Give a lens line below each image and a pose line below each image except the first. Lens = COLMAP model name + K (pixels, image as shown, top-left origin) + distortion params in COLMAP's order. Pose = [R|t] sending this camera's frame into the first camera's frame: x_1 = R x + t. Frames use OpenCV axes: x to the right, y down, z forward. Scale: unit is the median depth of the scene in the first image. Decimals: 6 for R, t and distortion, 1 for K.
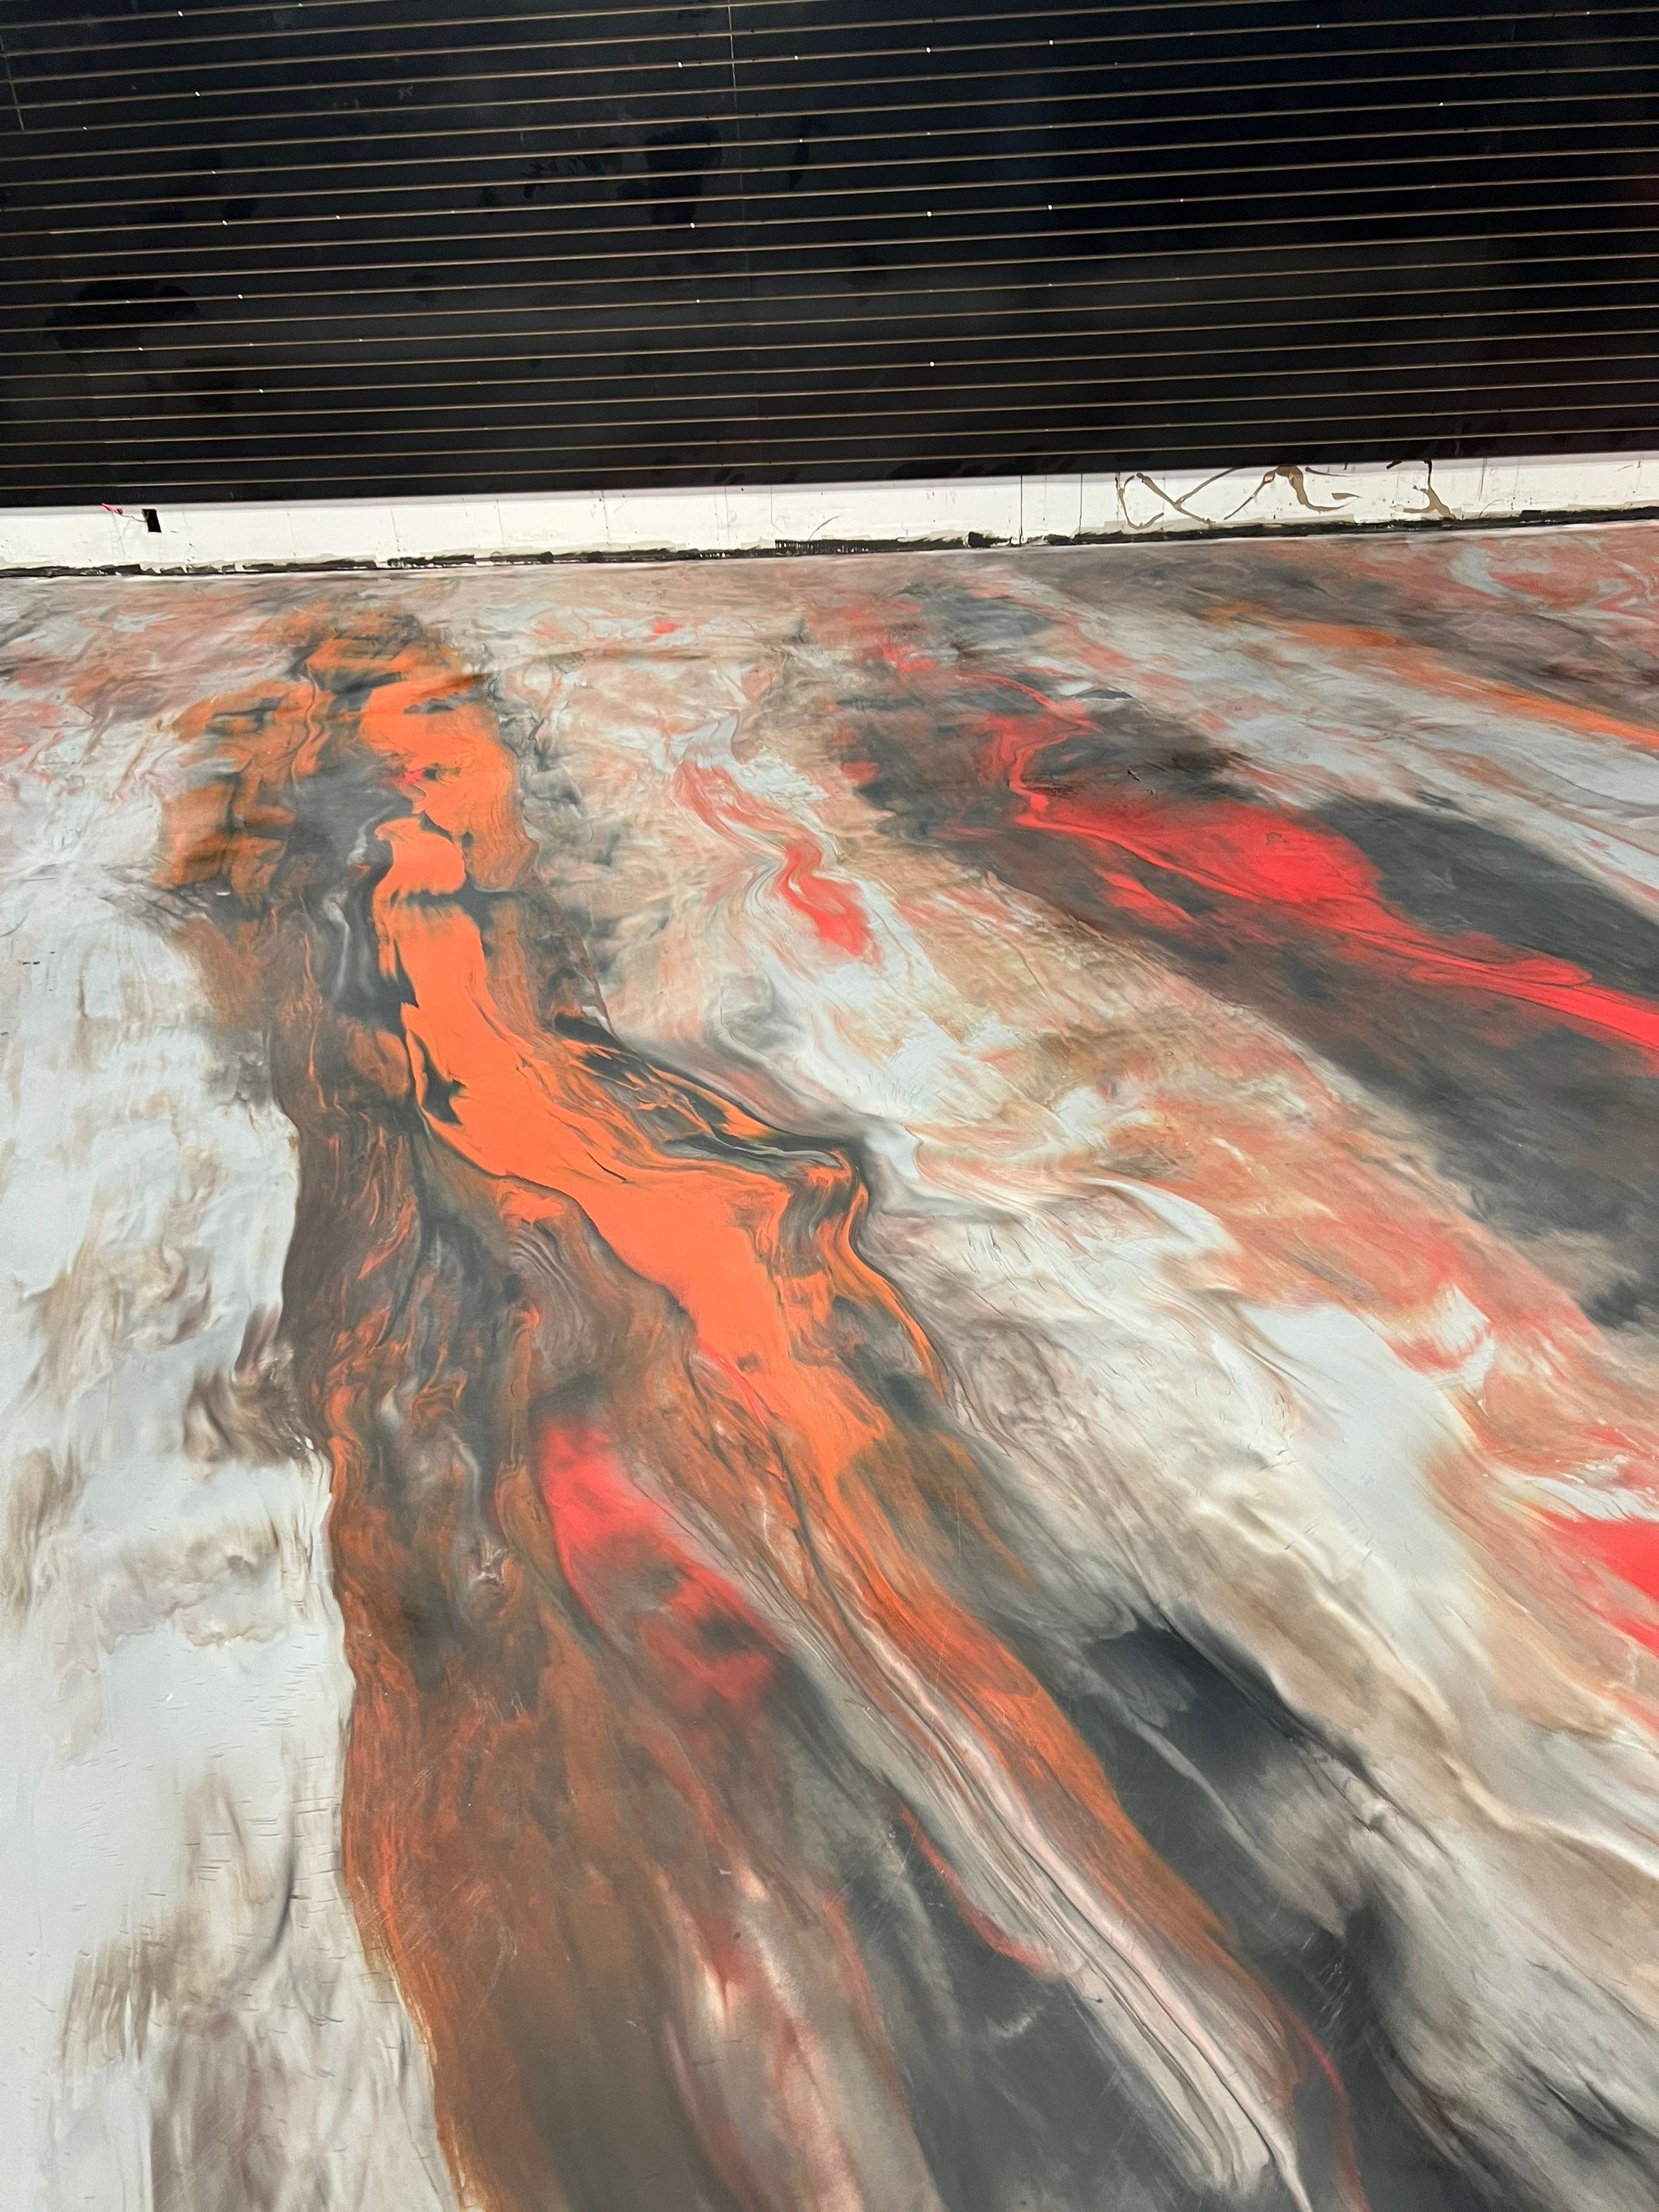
lens RADIAL K [[1672.6, 0, 835.7], [0, 1672.6, 1097.3], [0, 0, 1]] dist [0.045575, -0.042003]
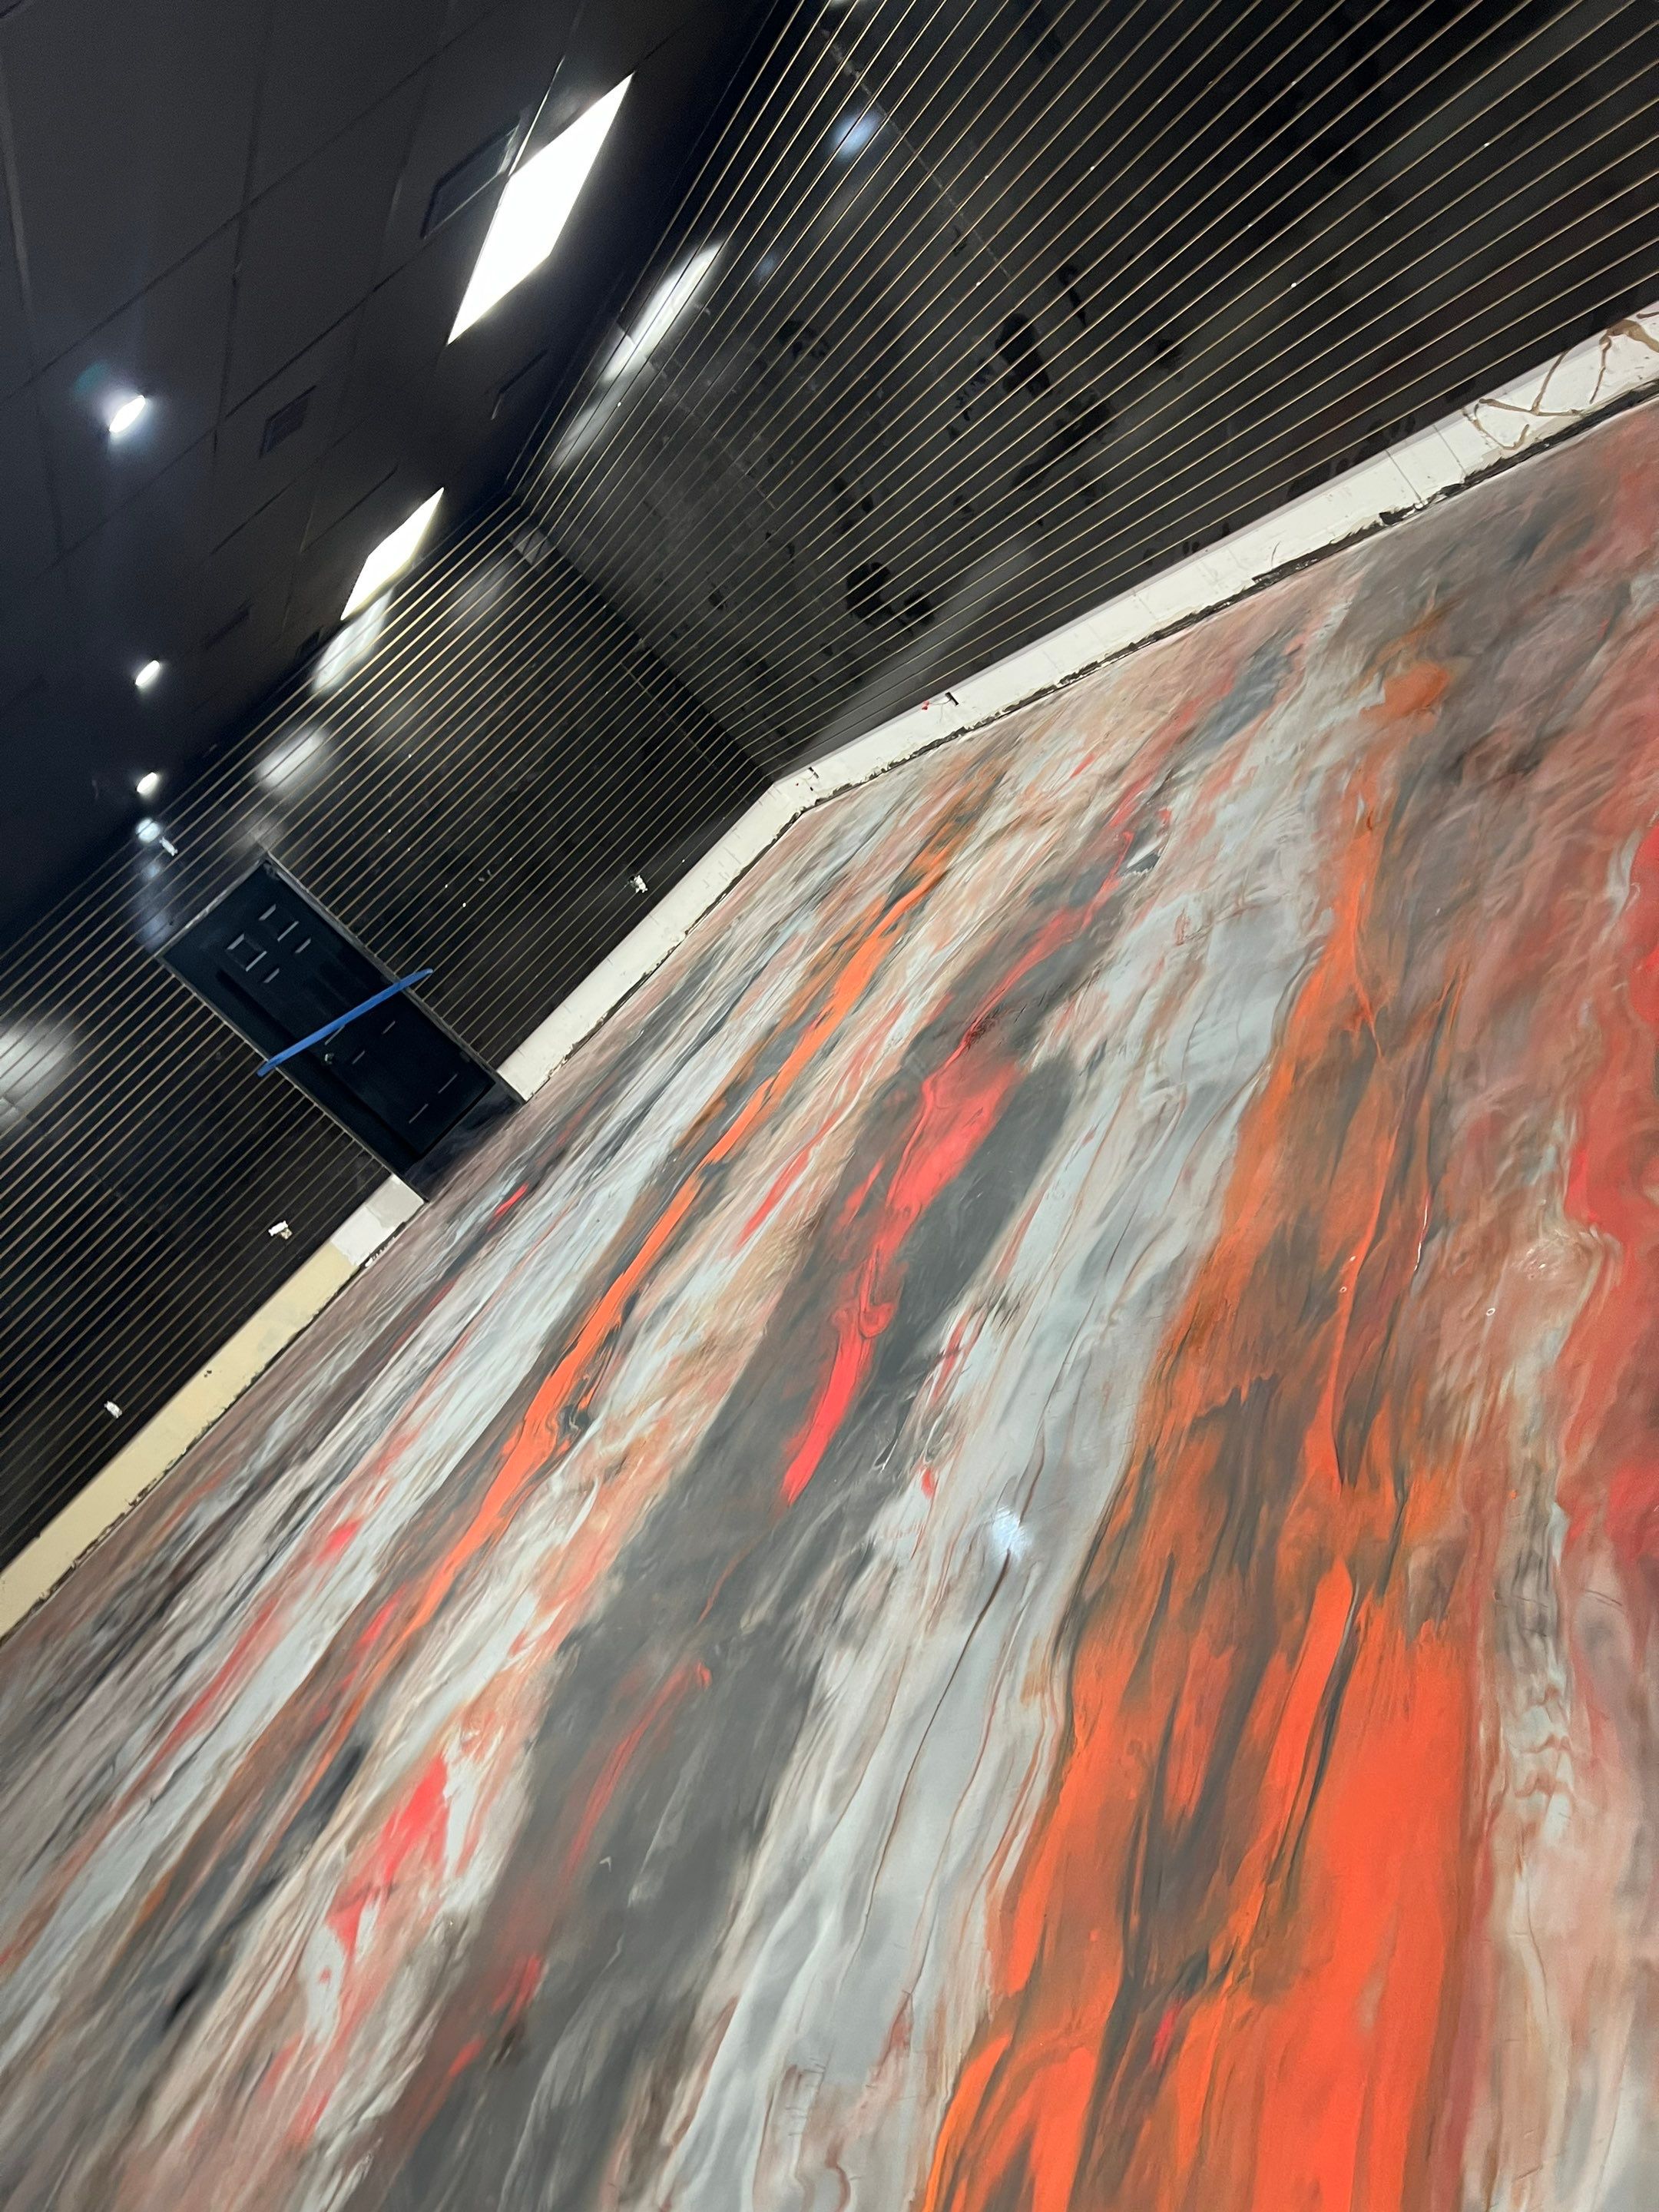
lens RADIAL K [[1672.6, 0, 835.7], [0, 1672.6, 1119.8], [0, 0, 1]] dist [0.045575, -0.042003]
pose [[0.466991, -0.028749, -0.883795, 0.772335], [0.246779, 0.963998, 0.099038, -0.177045], [0.849129, -0.264352, 0.457272, 0.214245]]
